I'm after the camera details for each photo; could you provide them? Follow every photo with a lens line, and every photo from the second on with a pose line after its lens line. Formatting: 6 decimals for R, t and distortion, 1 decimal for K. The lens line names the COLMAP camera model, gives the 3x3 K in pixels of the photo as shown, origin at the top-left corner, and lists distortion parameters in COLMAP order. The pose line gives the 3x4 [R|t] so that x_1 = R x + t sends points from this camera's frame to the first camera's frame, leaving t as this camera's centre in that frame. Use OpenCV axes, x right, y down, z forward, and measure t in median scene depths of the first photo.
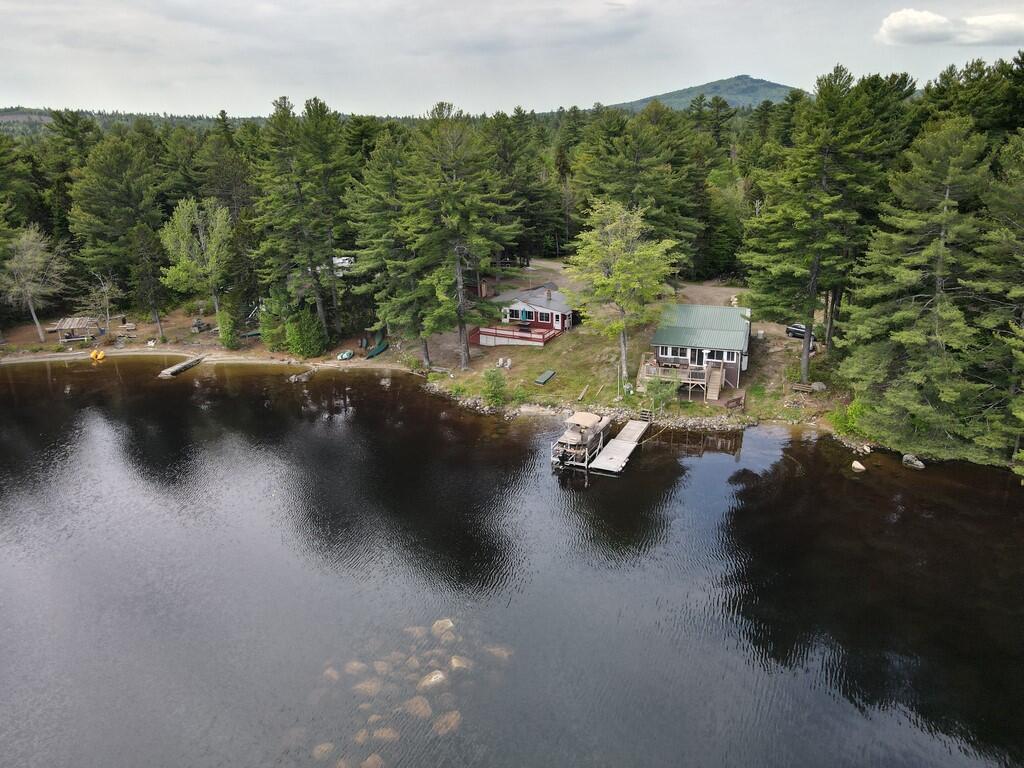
lens RADIAL K [[748.6, 0, 516.5], [0, 748.6, 375.8], [0, 0, 1]] dist [0.007415, 0.012253]
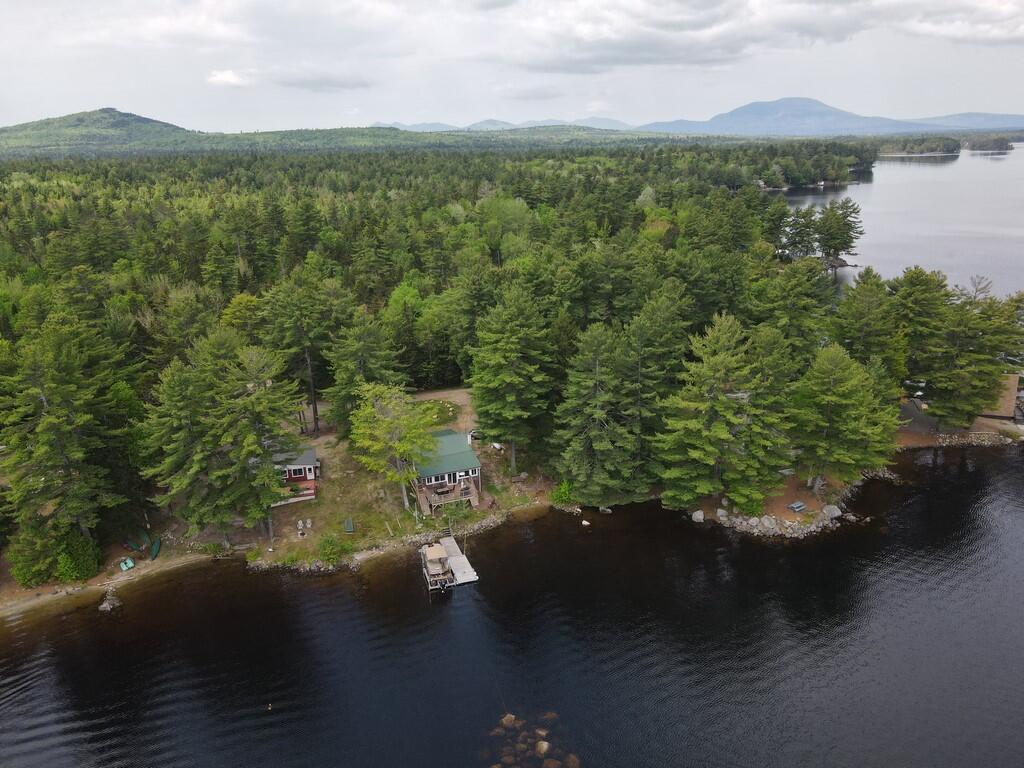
lens RADIAL K [[748.6, 0, 507.5], [0, 748.6, 381.6], [0, 0, 1]] dist [0.007415, 0.012253]
pose [[0.734774, -0.200170, 0.648104, -0.510895], [0.219704, 0.974190, 0.051798, -0.230474], [-0.641745, 0.104331, 0.759788, -0.142048]]
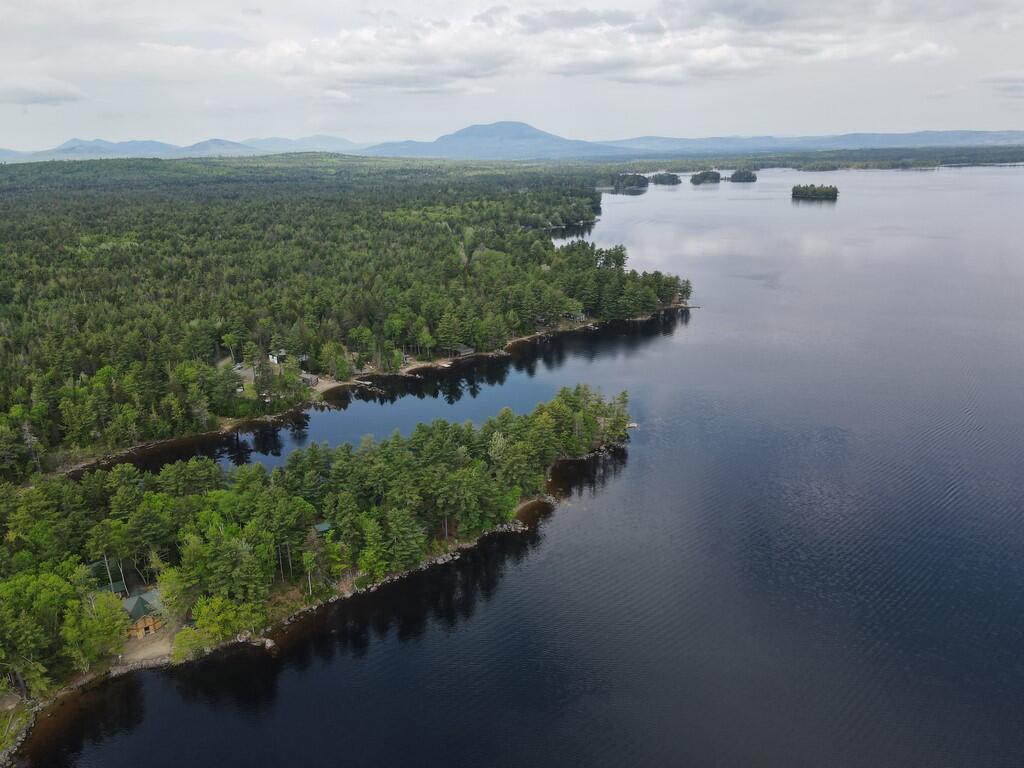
lens RADIAL K [[748.6, 0, 518.6], [0, 748.6, 379.8], [0, 0, 1]] dist [0.007415, 0.012253]
pose [[0.447323, -0.248017, 0.859296, -5.628149], [0.294792, 0.947977, 0.120153, -0.444427], [-0.844393, 0.199566, 0.497166, -1.701842]]
